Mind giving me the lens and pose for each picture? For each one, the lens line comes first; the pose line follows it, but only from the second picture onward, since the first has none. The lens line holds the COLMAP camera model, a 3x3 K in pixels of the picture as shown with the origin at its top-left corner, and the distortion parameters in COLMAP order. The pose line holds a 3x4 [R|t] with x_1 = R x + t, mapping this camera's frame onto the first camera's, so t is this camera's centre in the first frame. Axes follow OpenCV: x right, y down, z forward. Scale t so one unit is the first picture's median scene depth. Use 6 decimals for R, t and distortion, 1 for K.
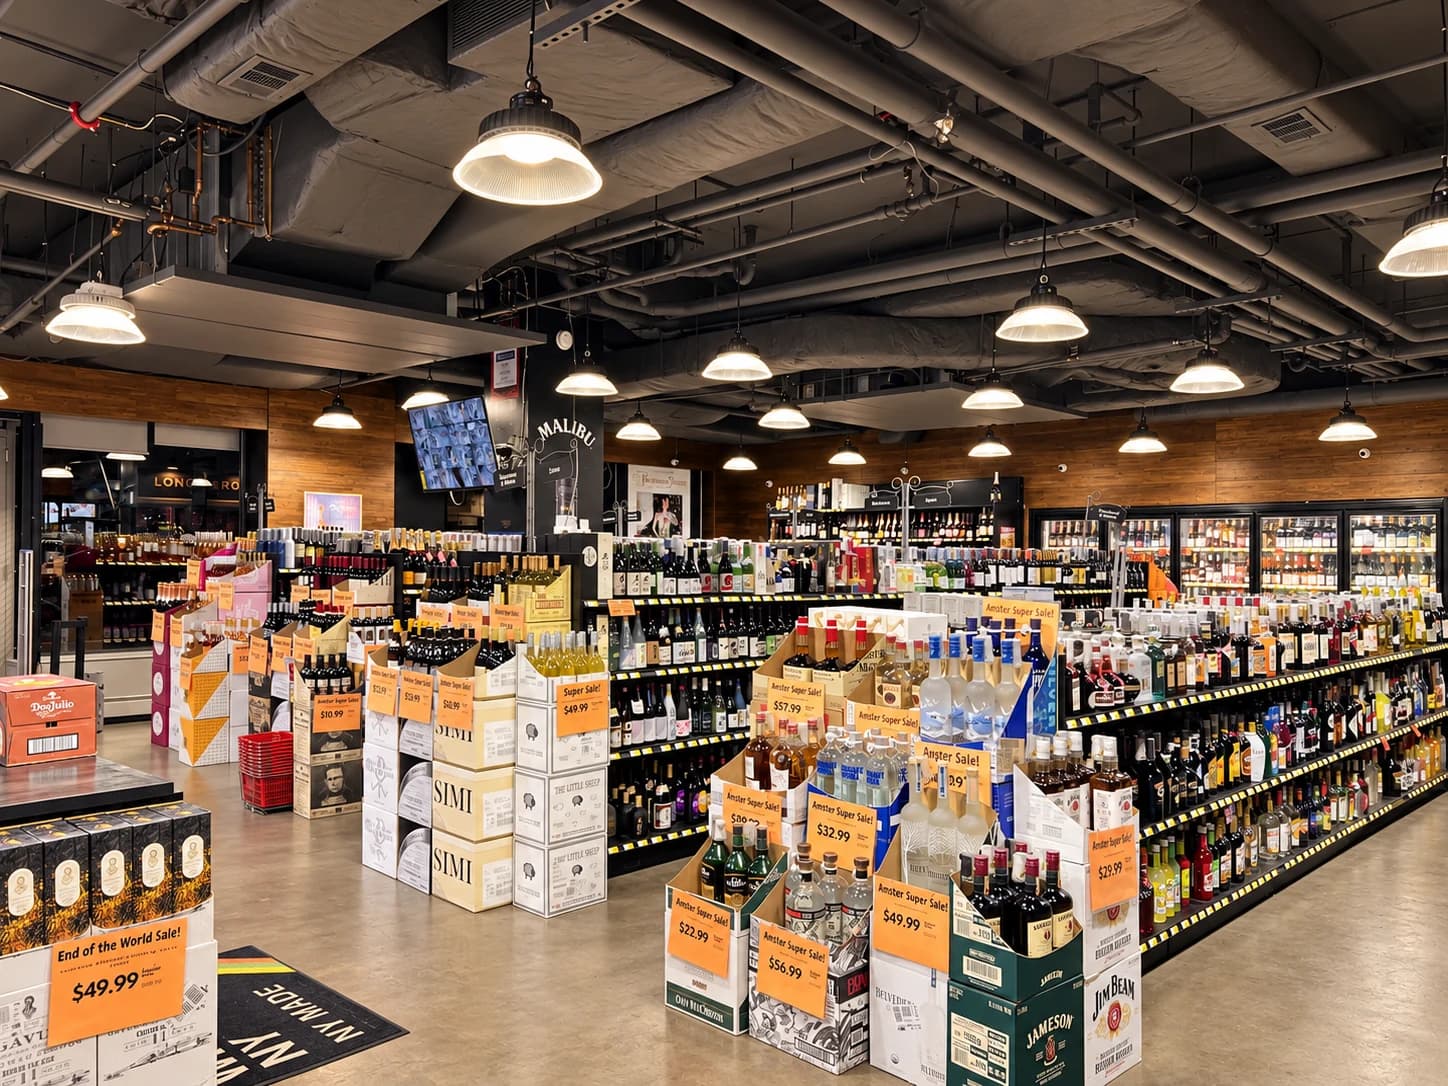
lens RADIAL K [[1116.5, 0, 726.9], [0, 1116.5, 574.8], [0, 0, 1]] dist [0.012794, 0.000291]
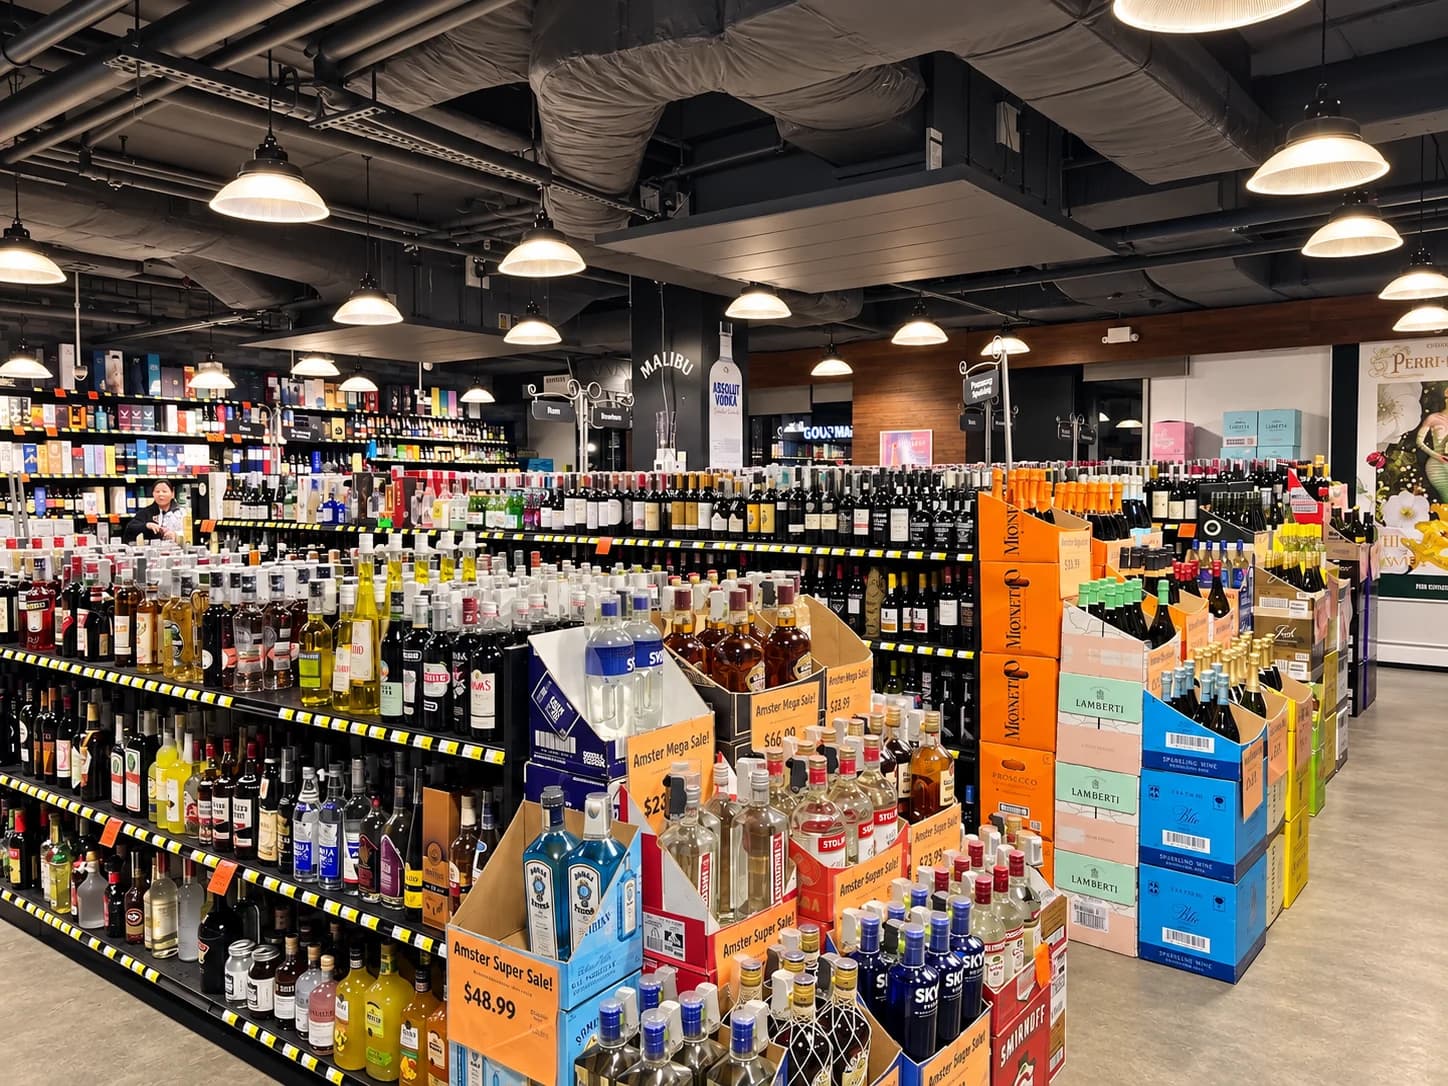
lens RADIAL K [[1091.4, 0, 724.0], [0, 1091.4, 543.0], [0, 0, 1]] dist [0.027819, -0.000884]
pose [[0.111198, 0.040277, -0.992982, 0.877933], [-0.013542, 0.999147, 0.039010, -0.007445], [0.993706, 0.009109, 0.111649, 0.978609]]
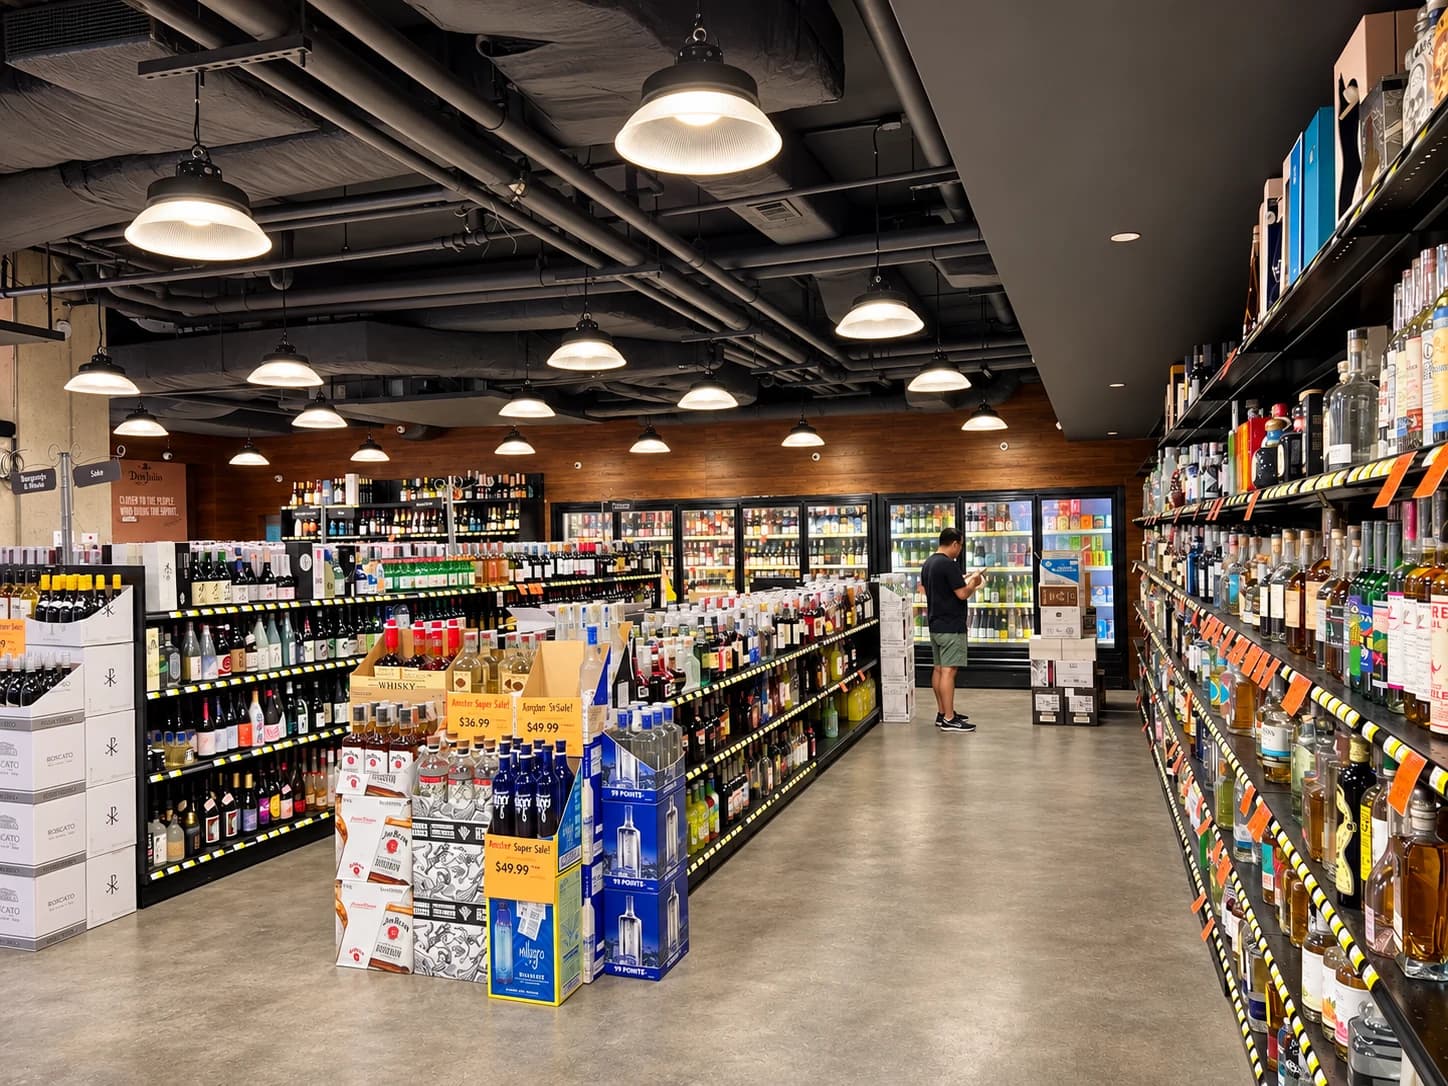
lens RADIAL K [[1091.4, 0, 724.0], [0, 1091.4, 543.0], [0, 0, 1]] dist [0.027819, -0.000884]
pose [[0.905018, -0.029782, 0.424329, -0.065373], [0.037828, 0.999229, -0.010547, -0.007366], [-0.423688, 0.025597, 0.905446, -0.072726]]
